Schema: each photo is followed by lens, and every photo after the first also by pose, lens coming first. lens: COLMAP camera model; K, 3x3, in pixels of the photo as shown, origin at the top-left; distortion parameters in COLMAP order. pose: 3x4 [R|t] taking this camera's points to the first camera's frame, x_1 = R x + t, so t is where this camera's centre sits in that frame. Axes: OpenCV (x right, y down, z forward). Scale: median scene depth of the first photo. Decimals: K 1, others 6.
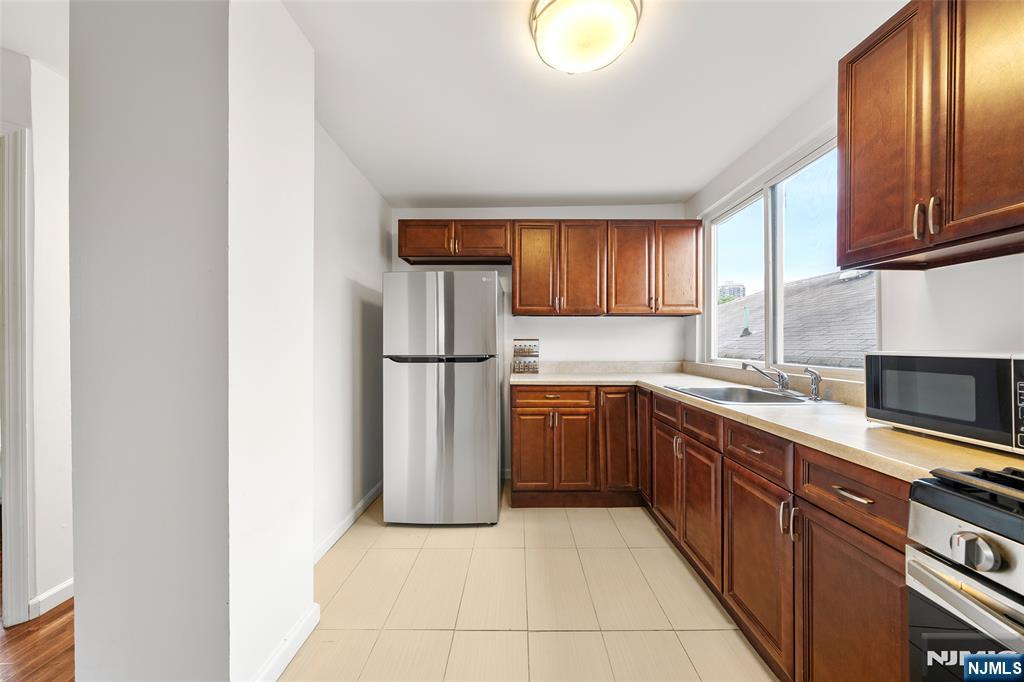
lens RADIAL K [[356.6, 0, 514.6], [0, 356.6, 344.1], [0, 0, 1]] dist [-0.003753, -0.001127]
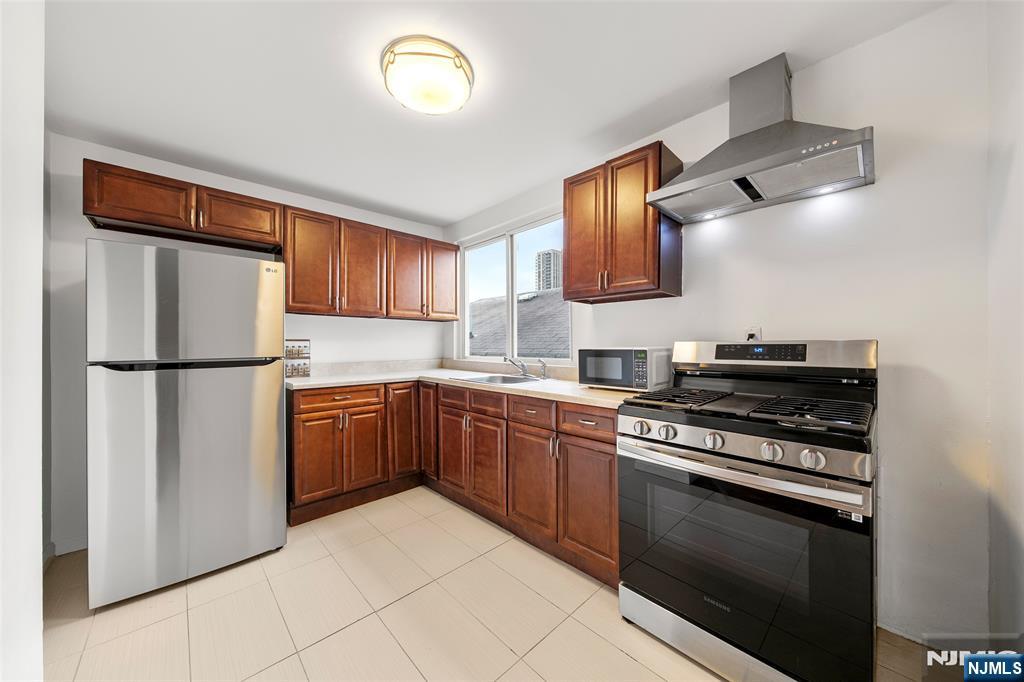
lens RADIAL K [[356.6, 0, 510.5], [0, 356.6, 344.2], [0, 0, 1]] dist [-0.003753, -0.001127]
pose [[0.718512, -0.001099, 0.695514, -0.243957], [0.004308, 0.999987, -0.002870, 0.003488], [-0.695501, 0.005059, 0.718507, -0.032013]]
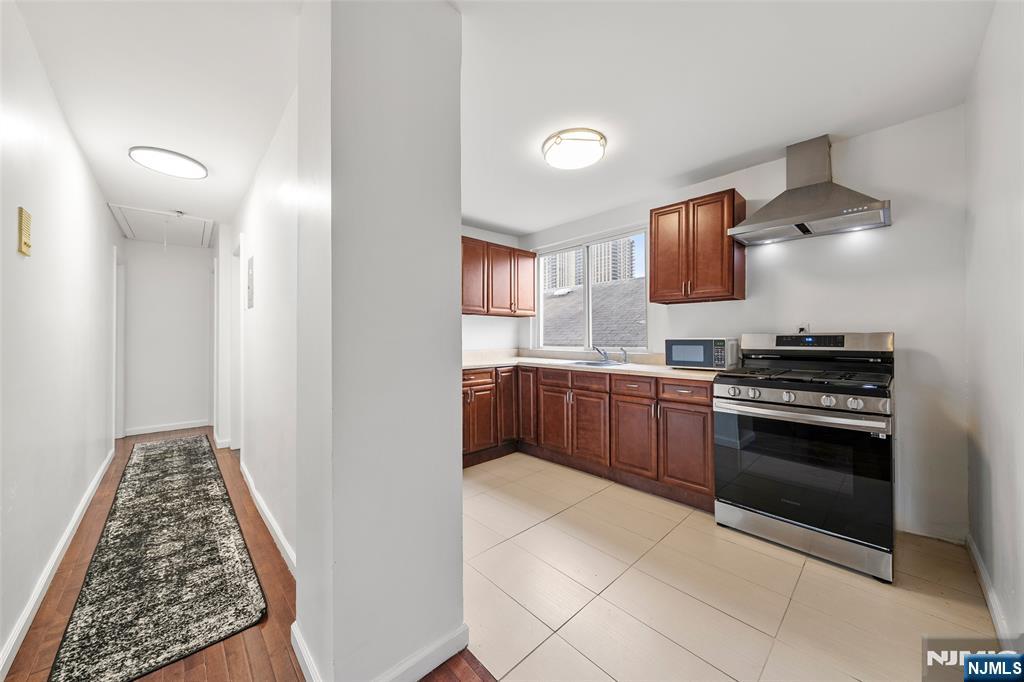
lens RADIAL K [[367.8, 0, 504.3], [0, 367.8, 334.4], [0, 0, 1]] dist [-0.008302, 0.000358]
pose [[0.728798, 0.002262, 0.684725, -0.693523], [0.005756, 0.999939, -0.009430, 0.005514], [-0.684705, 0.010814, 0.728740, -0.030456]]
